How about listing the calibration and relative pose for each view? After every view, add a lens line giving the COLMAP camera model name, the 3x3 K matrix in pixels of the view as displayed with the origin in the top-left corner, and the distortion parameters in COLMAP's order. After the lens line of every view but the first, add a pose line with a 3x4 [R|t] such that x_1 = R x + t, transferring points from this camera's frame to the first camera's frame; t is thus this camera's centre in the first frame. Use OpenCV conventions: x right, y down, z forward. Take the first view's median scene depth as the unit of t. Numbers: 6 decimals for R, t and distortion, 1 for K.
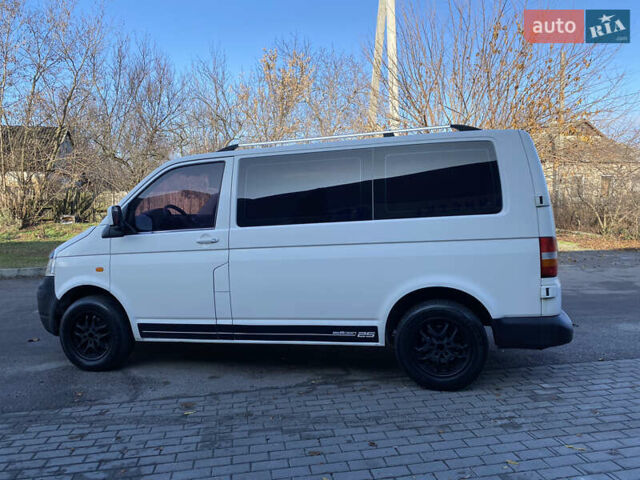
lens RADIAL K [[483.5, 0, 320.0], [0, 483.5, 240.0], [0, 0, 1]] dist [0.006085, -0.004844]
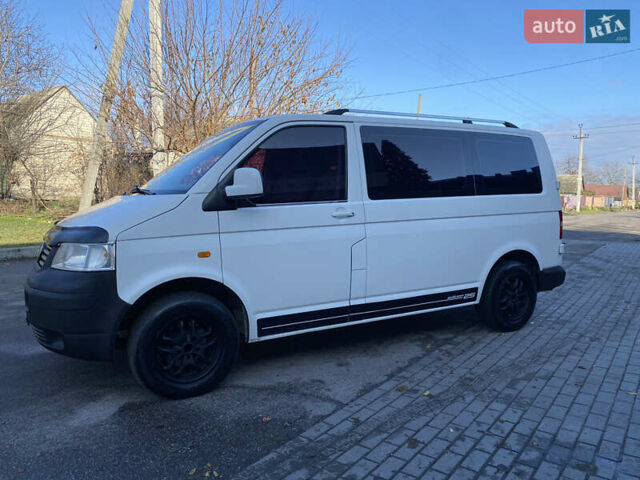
lens RADIAL K [[488.1, 0, 321.4], [0, 488.1, 238.3], [0, 0, 1]] dist [0.007591, -0.005138]
pose [[0.720005, -0.031929, 0.693234, -0.974619], [0.006359, 0.999203, 0.039416, 0.010498], [-0.693939, -0.023972, 0.719634, 0.411749]]
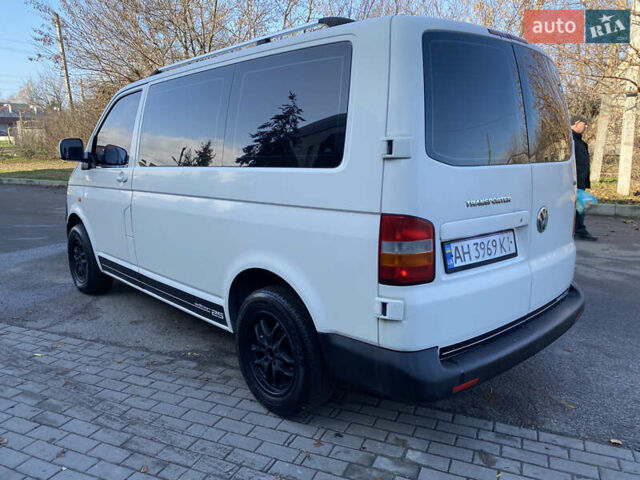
lens RADIAL K [[483.5, 0, 320.0], [0, 483.5, 240.0], [0, 0, 1]] dist [0.006085, -0.004844]
pose [[0.848675, 0.127285, -0.513371, 0.630393], [-0.049784, 0.985526, 0.162050, -0.058205], [0.526567, -0.111970, 0.842728, 0.444453]]
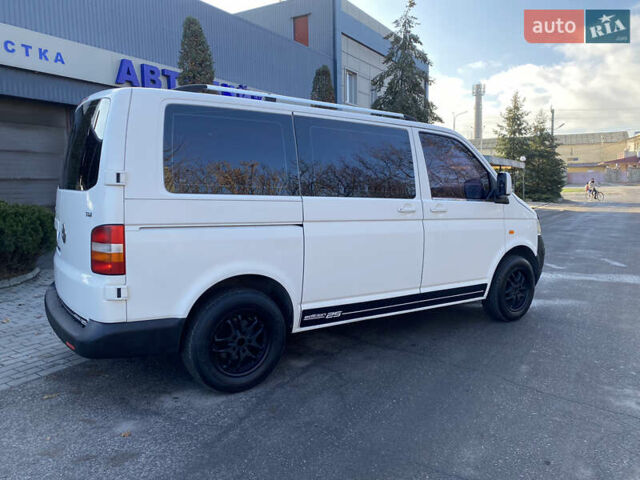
lens RADIAL K [[485.2, 0, 319.1], [0, 485.2, 246.8], [0, 0, 1]] dist [0.012169, -0.004706]
pose [[-0.649203, 0.134684, -0.748596, 0.896443], [-0.003709, 0.983626, 0.180186, -0.123823], [0.760606, 0.119753, -0.638074, 2.082358]]
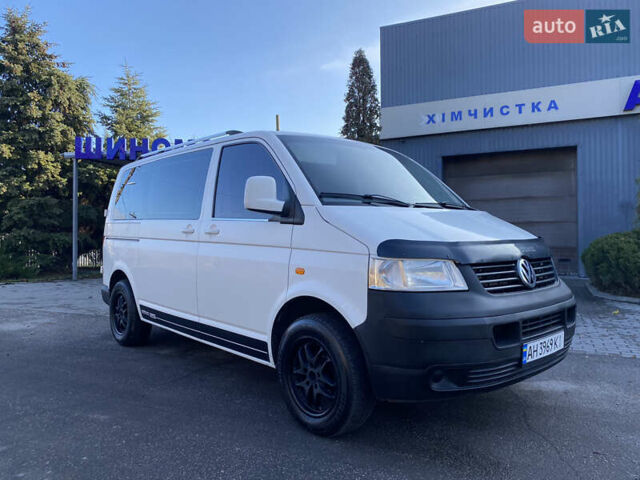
lens RADIAL K [[488.1, 0, 321.4], [0, 488.1, 238.3], [0, 0, 1]] dist [0.007591, -0.005138]
pose [[-0.832190, 0.043942, 0.552747, -0.839350], [0.058367, 0.998259, 0.008514, 0.009771], [-0.551411, 0.039347, -0.833305, 2.262618]]
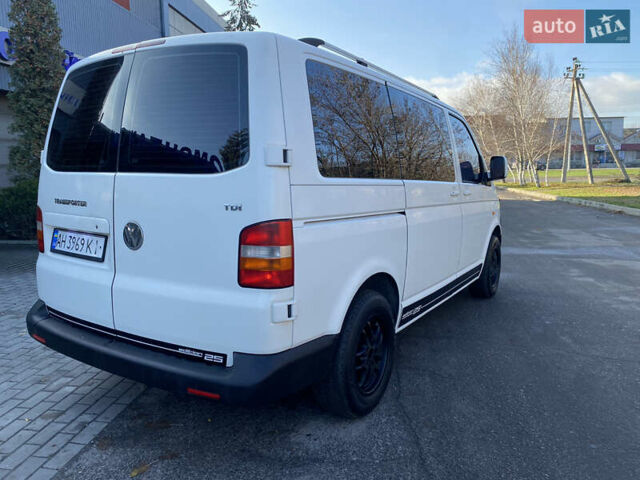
lens RADIAL K [[489.9, 0, 315.4], [0, 489.9, 239.4], [0, 0, 1]] dist [0.006548, -0.006317]
pose [[-0.294634, 0.171221, -0.940146, 1.047495], [-0.025378, 0.982068, 0.186809, -0.104652], [0.955273, 0.078900, -0.285005, 1.570269]]
